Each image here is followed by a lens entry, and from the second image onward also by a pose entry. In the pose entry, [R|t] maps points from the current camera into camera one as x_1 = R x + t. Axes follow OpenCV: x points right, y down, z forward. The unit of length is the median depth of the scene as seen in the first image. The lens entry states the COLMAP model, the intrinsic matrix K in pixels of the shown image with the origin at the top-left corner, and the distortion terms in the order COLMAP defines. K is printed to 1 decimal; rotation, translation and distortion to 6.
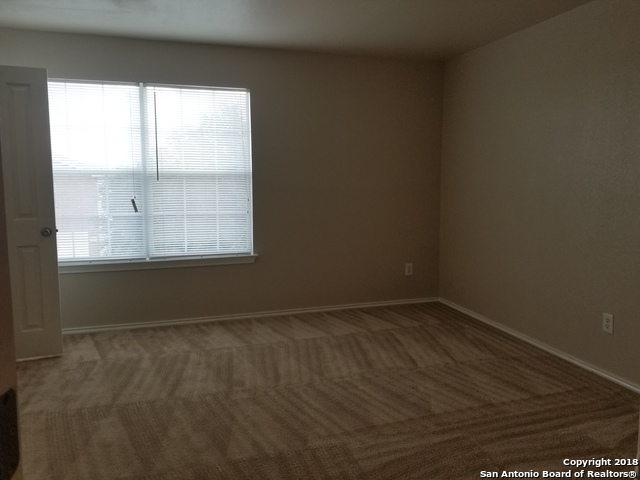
lens RADIAL K [[553.1, 0, 330.4], [0, 553.1, 225.9], [0, 0, 1]] dist [0.102532, -0.255382]
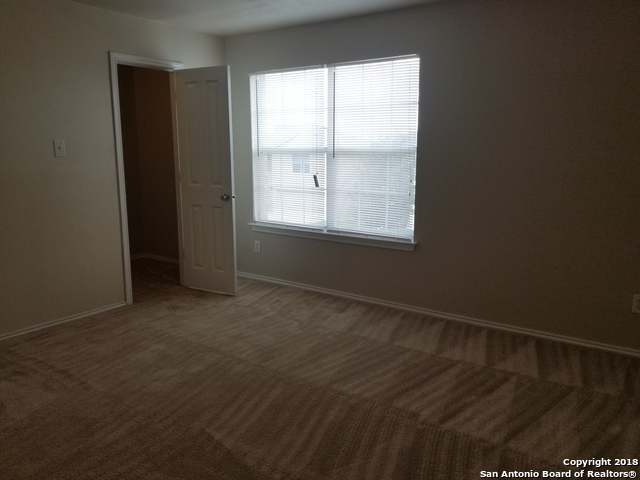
lens RADIAL K [[553.1, 0, 330.4], [0, 553.1, 225.9], [0, 0, 1]] dist [0.102532, -0.255382]
pose [[0.535143, 0.122599, -0.835818, 0.582023], [-0.078032, 0.992357, 0.095600, -0.053769], [0.841150, 0.014061, 0.540620, 0.436581]]
